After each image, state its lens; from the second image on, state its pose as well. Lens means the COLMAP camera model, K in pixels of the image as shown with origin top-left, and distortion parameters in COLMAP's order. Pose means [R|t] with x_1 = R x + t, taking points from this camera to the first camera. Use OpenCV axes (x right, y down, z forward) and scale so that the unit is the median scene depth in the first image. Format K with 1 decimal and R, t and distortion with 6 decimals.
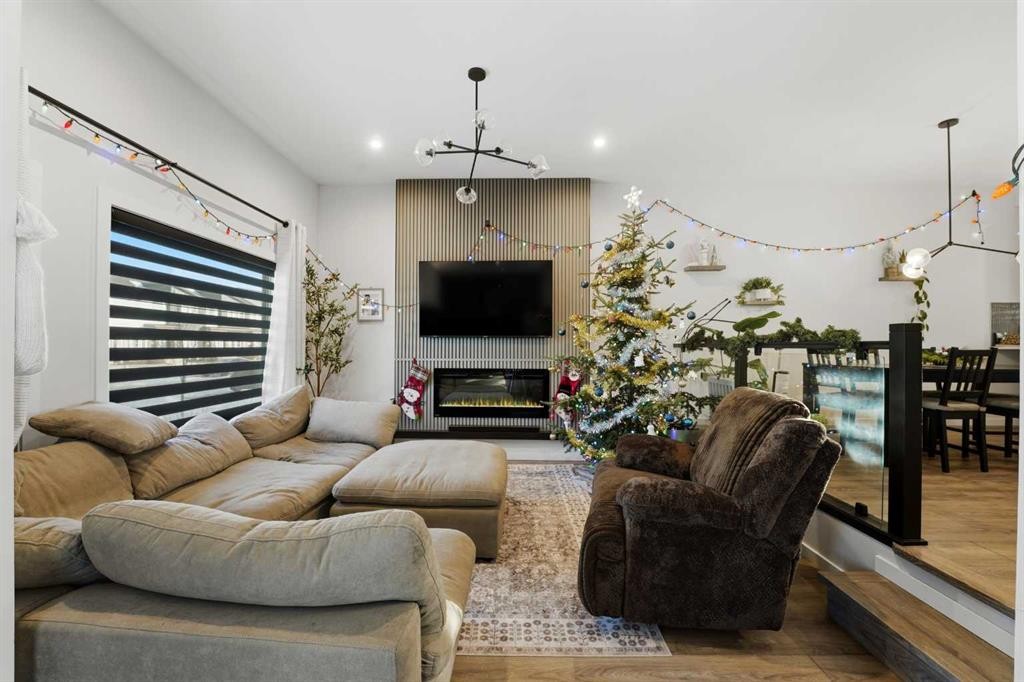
lens RADIAL K [[421.1, 0, 507.4], [0, 421.1, 343.8], [0, 0, 1]] dist [-0.028785, 0.000059]
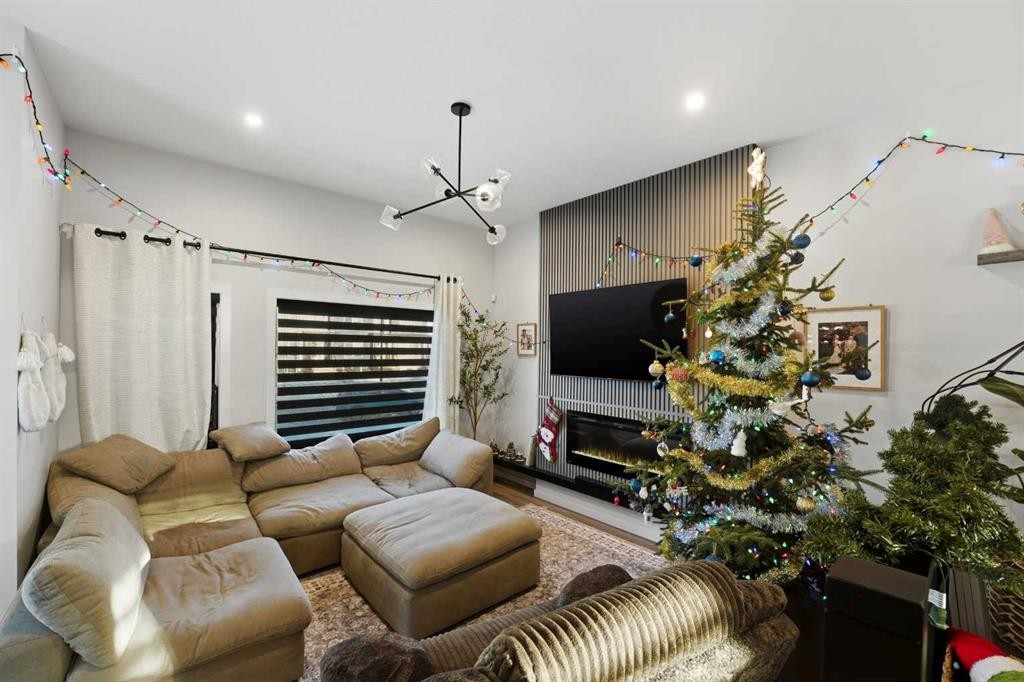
lens RADIAL K [[421.1, 0, 510.3], [0, 421.1, 341.8], [0, 0, 1]] dist [-0.028785, 0.000059]
pose [[0.672134, -0.004139, -0.740418, 0.425424], [-0.005780, 0.999925, -0.010837, -0.079622], [0.740407, 0.011564, 0.672059, 0.296250]]
